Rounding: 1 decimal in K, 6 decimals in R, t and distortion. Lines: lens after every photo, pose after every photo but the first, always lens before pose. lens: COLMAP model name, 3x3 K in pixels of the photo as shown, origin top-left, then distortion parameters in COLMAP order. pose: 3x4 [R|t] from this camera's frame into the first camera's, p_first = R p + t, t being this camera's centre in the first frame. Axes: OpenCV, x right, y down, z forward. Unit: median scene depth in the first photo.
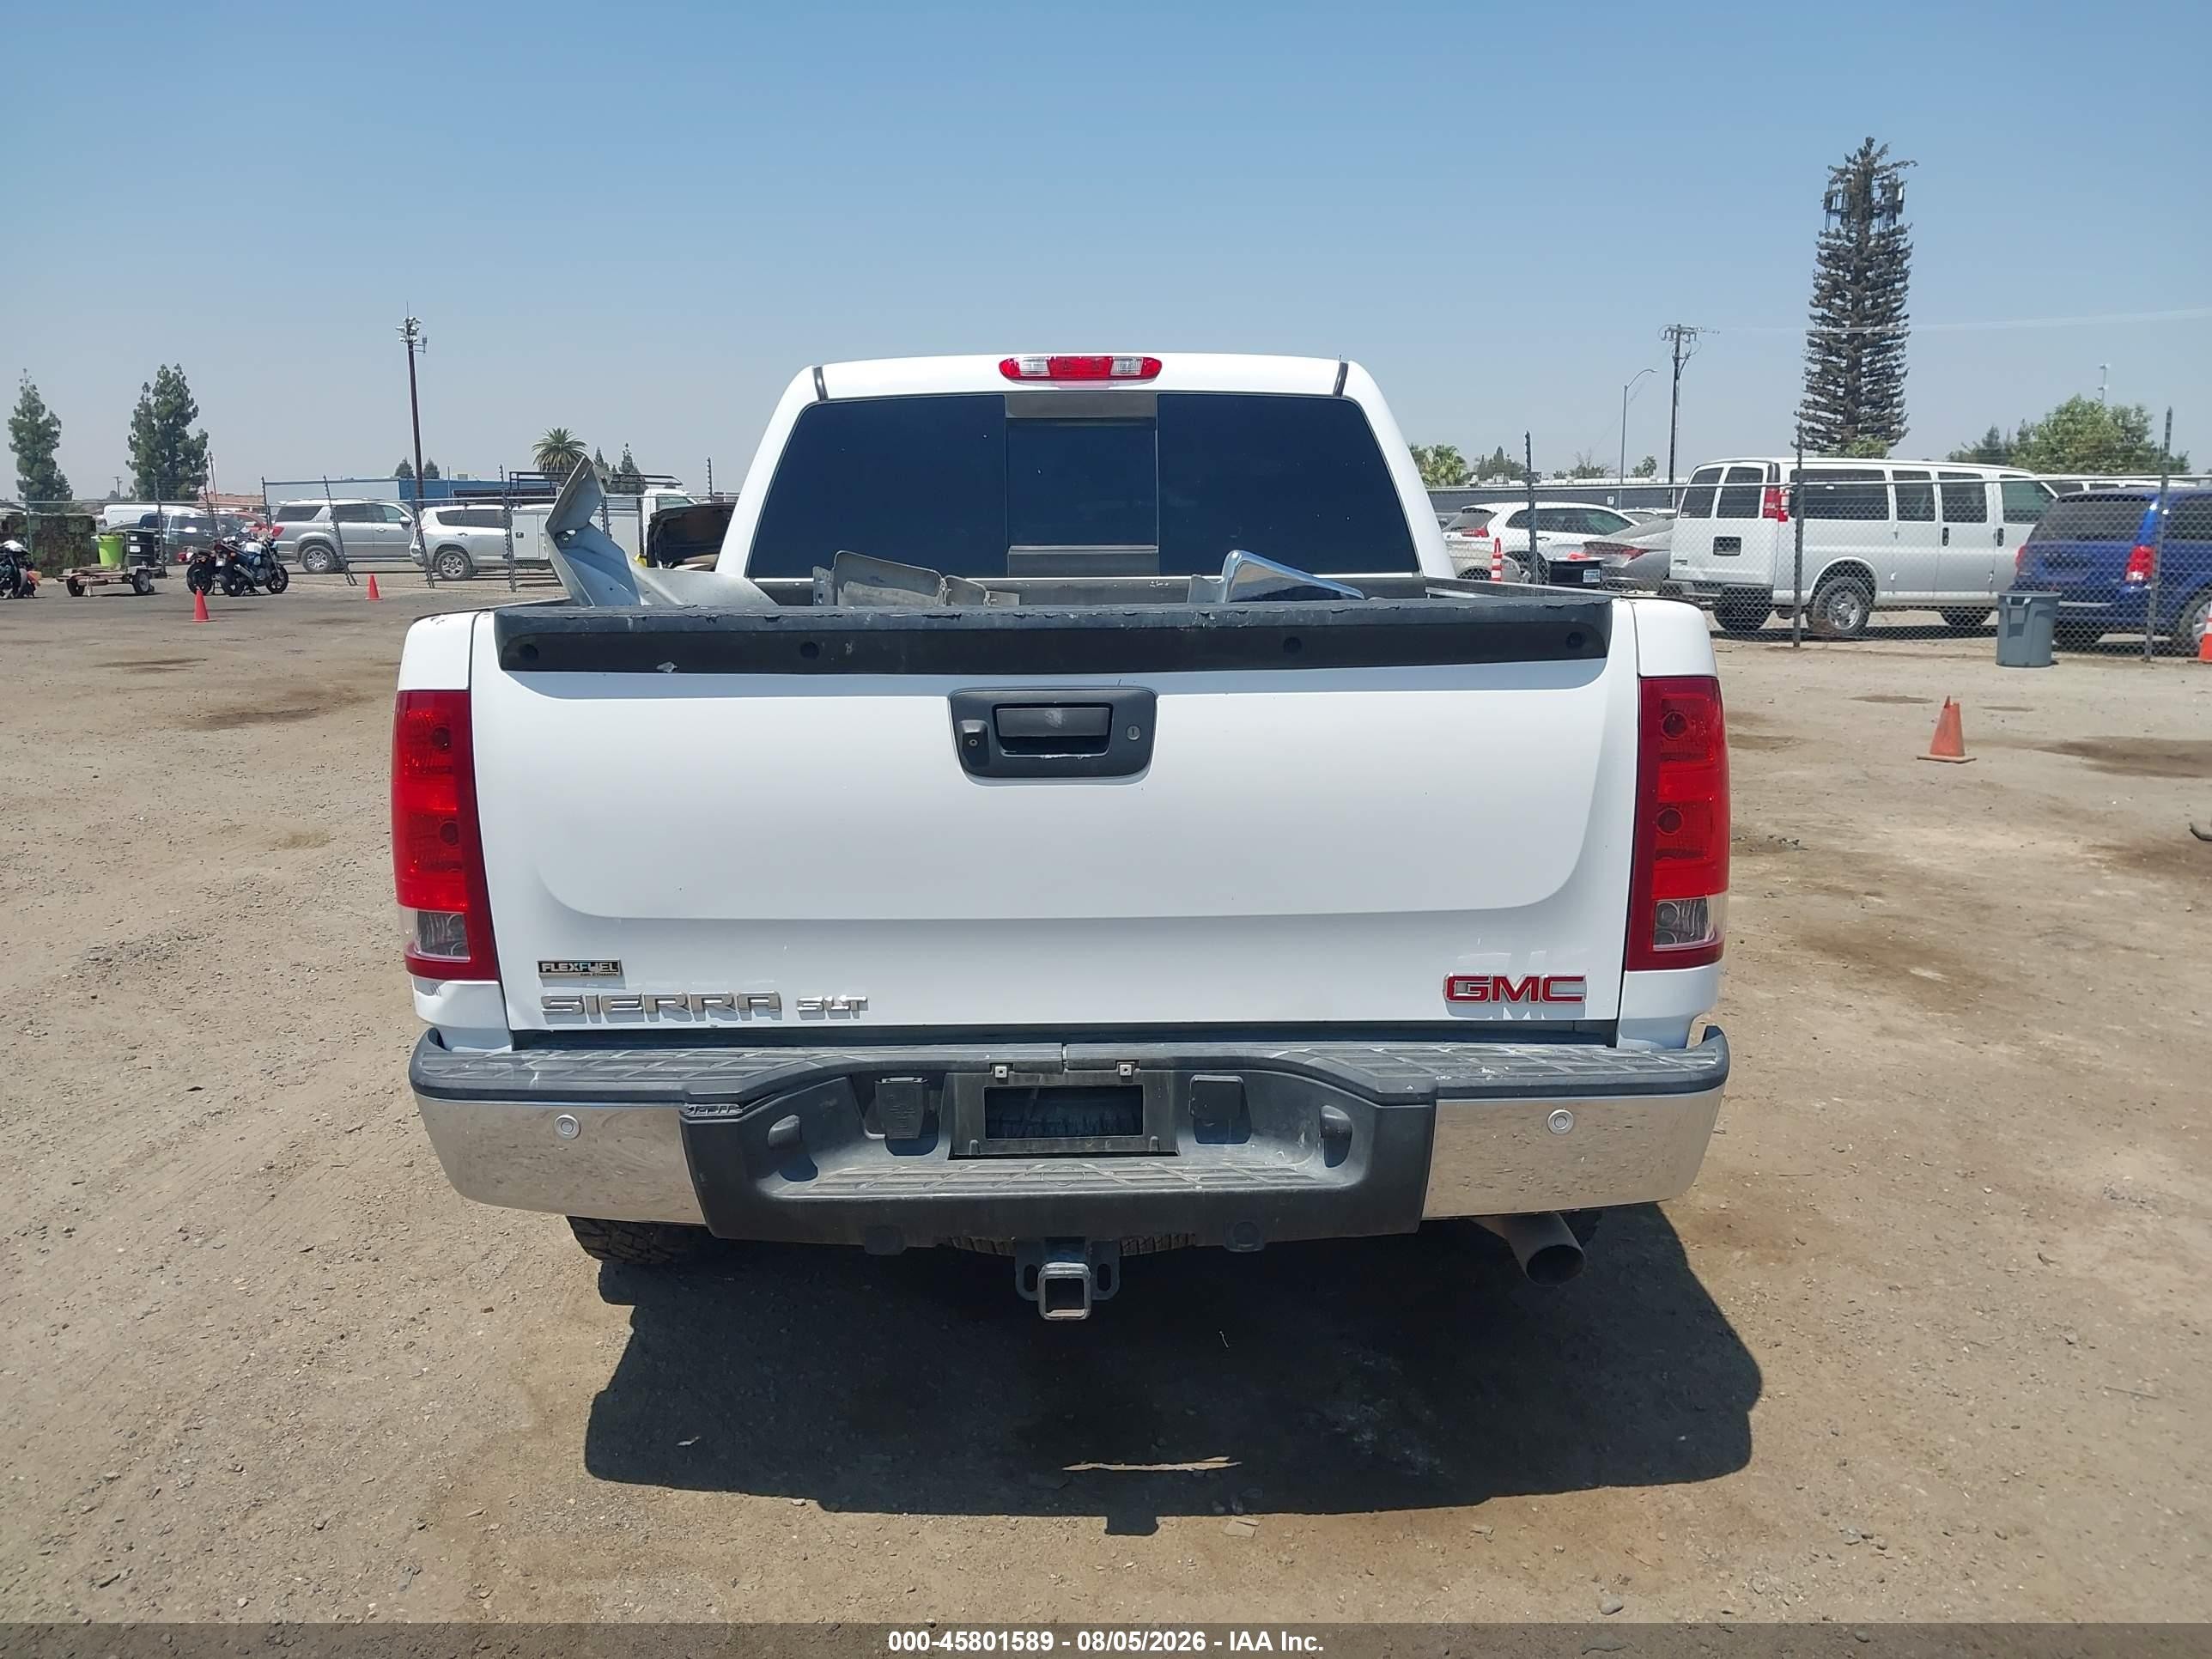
lens RADIAL K [[1757.9, 0, 1116.2], [0, 1757.9, 832.4], [0, 0, 1]] dist [0.104443, -0.183134]
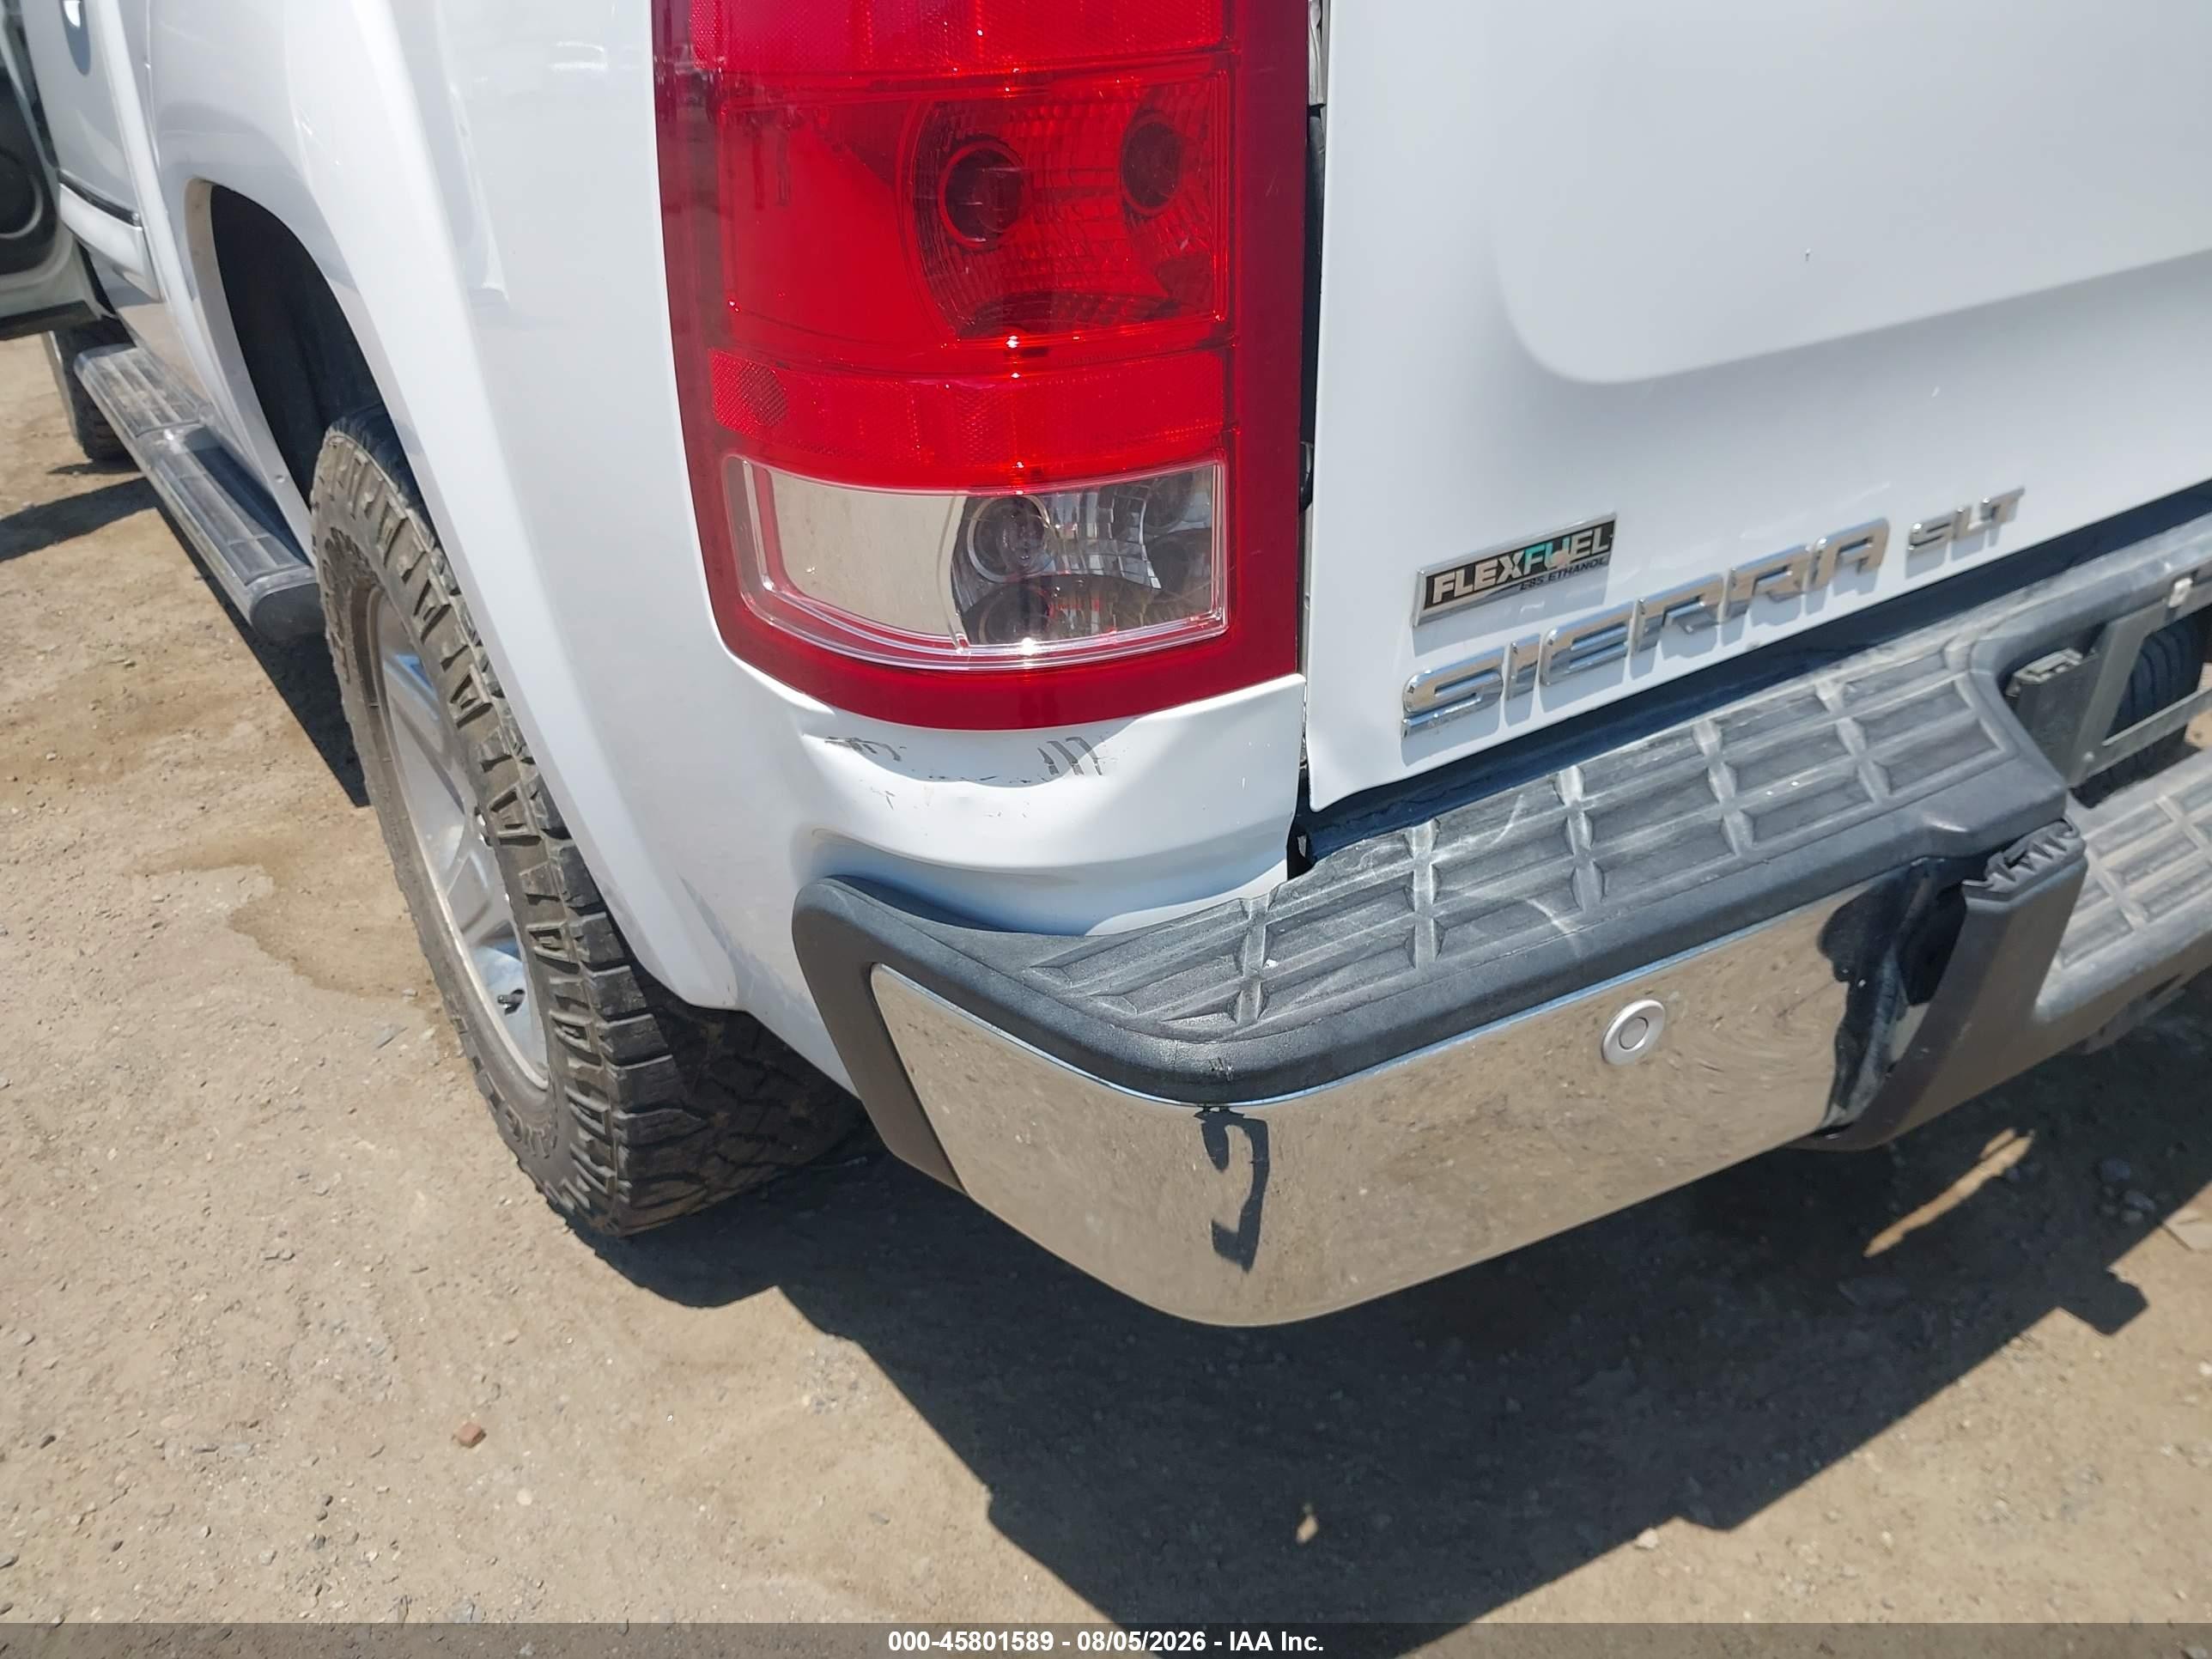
lens RADIAL K [[1757.9, 0, 1116.2], [0, 1757.9, 832.4], [0, 0, 1]] dist [0.104443, -0.183134]
pose [[0.827736, -0.292219, 0.479021, -0.321069], [0.146628, 0.936673, 0.318032, 0.005684], [-0.541621, -0.193008, 0.818165, 0.466989]]
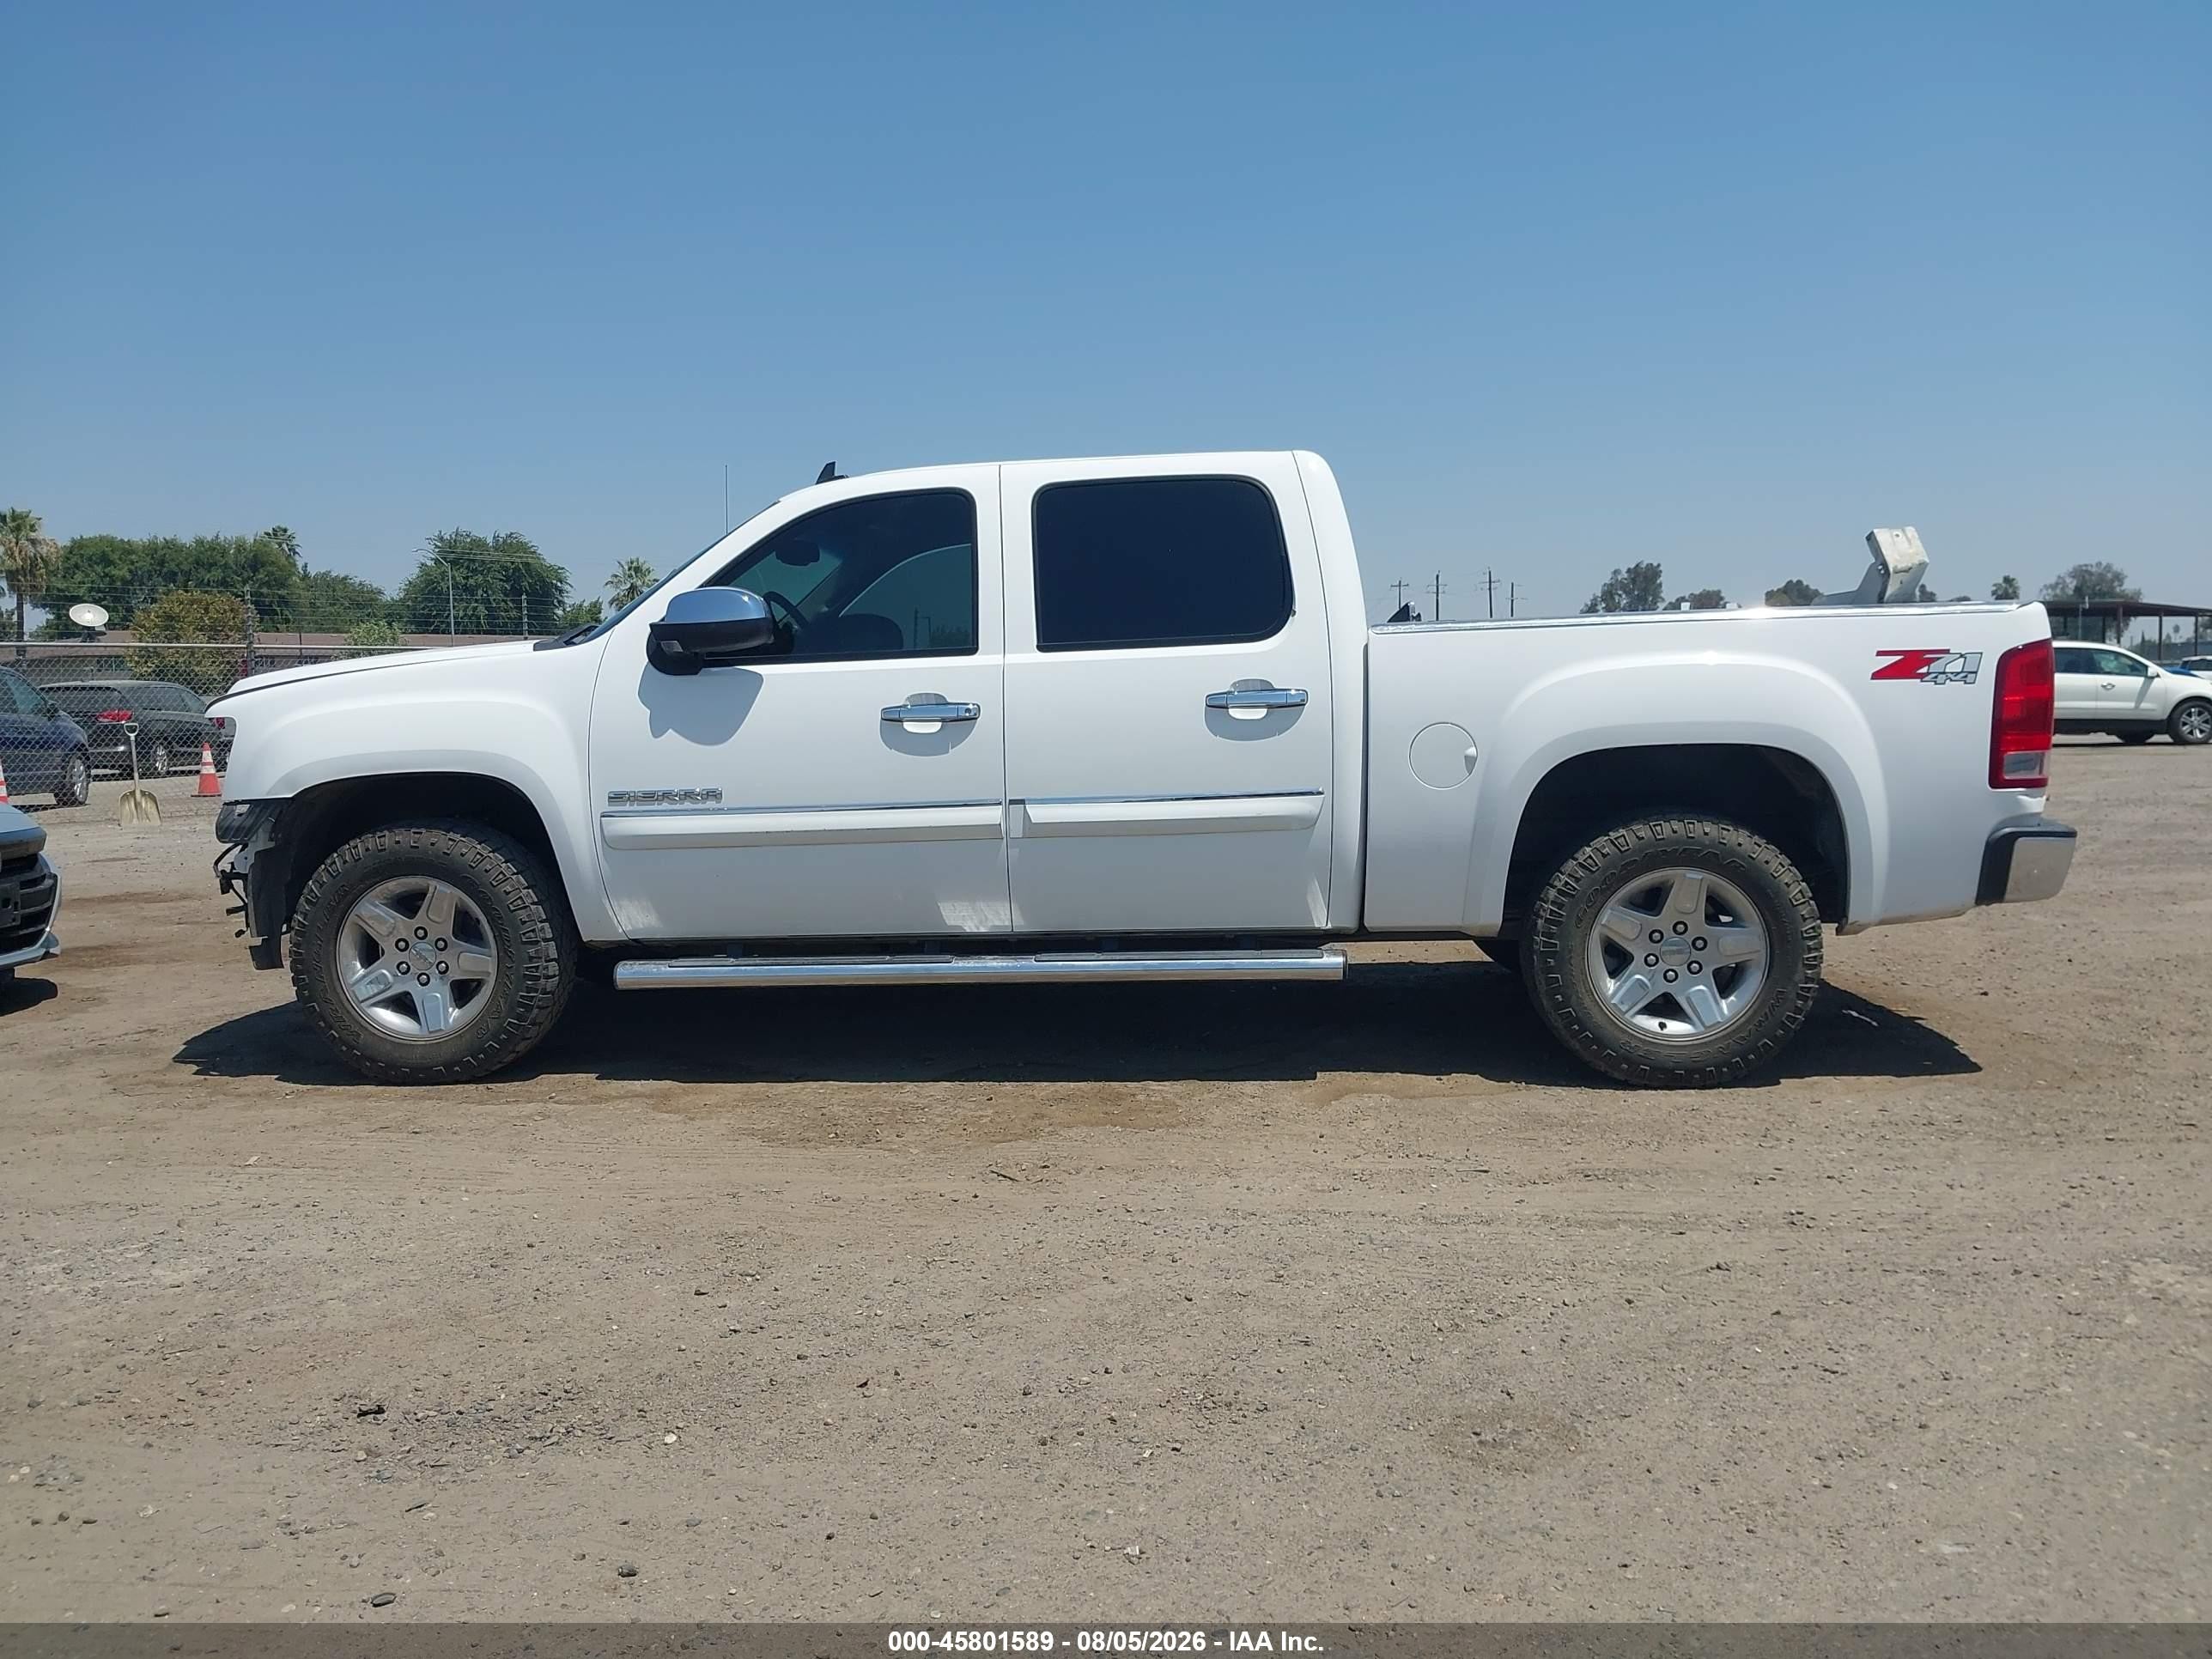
lens RADIAL K [[1828.7, 0, 1106.0], [0, 1828.7, 829.5], [0, 0, 1]] dist [-0.026011, -0.004054]
pose [[0.072202, -0.071765, 0.994805, -1.505959], [0.193713, 0.979424, 0.056596, -0.113489], [-0.978398, 0.188620, 0.084619, 1.139332]]
